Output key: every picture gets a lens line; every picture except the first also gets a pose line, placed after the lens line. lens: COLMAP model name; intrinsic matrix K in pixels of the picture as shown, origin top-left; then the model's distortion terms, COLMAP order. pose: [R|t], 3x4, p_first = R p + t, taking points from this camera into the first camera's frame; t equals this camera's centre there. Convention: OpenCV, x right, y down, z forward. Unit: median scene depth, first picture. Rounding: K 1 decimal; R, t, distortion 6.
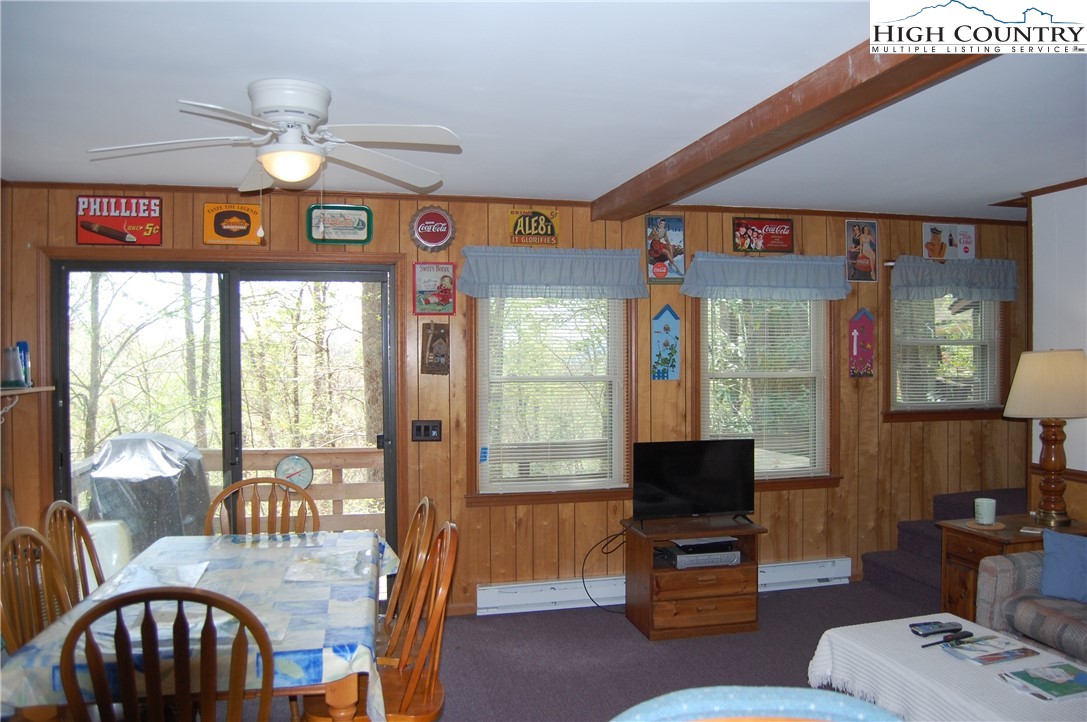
lens RADIAL K [[848.6, 0, 556.0], [0, 848.6, 365.0], [0, 0, 1]] dist [-0.097956, 0.043646]
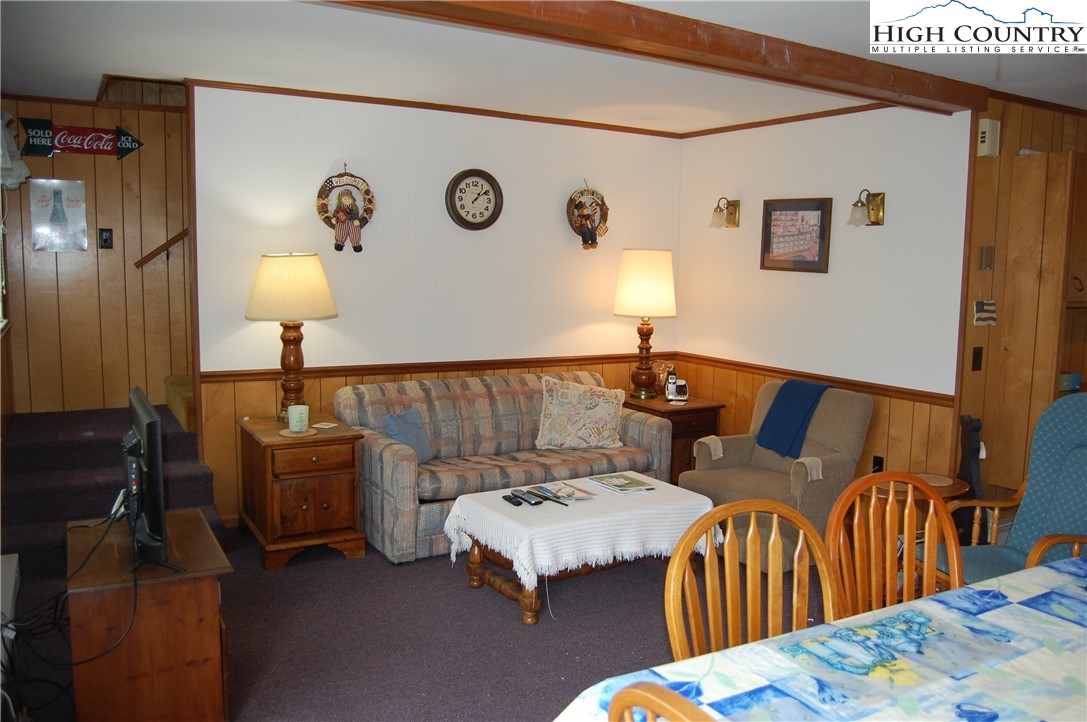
lens RADIAL K [[848.6, 0, 556.0], [0, 848.6, 365.0], [0, 0, 1]] dist [-0.097956, 0.043646]
pose [[-0.293770, -0.108945, 0.949647, -0.671521], [-0.004502, 0.993630, 0.112598, -0.000737], [-0.955865, 0.028803, -0.292390, 1.317771]]
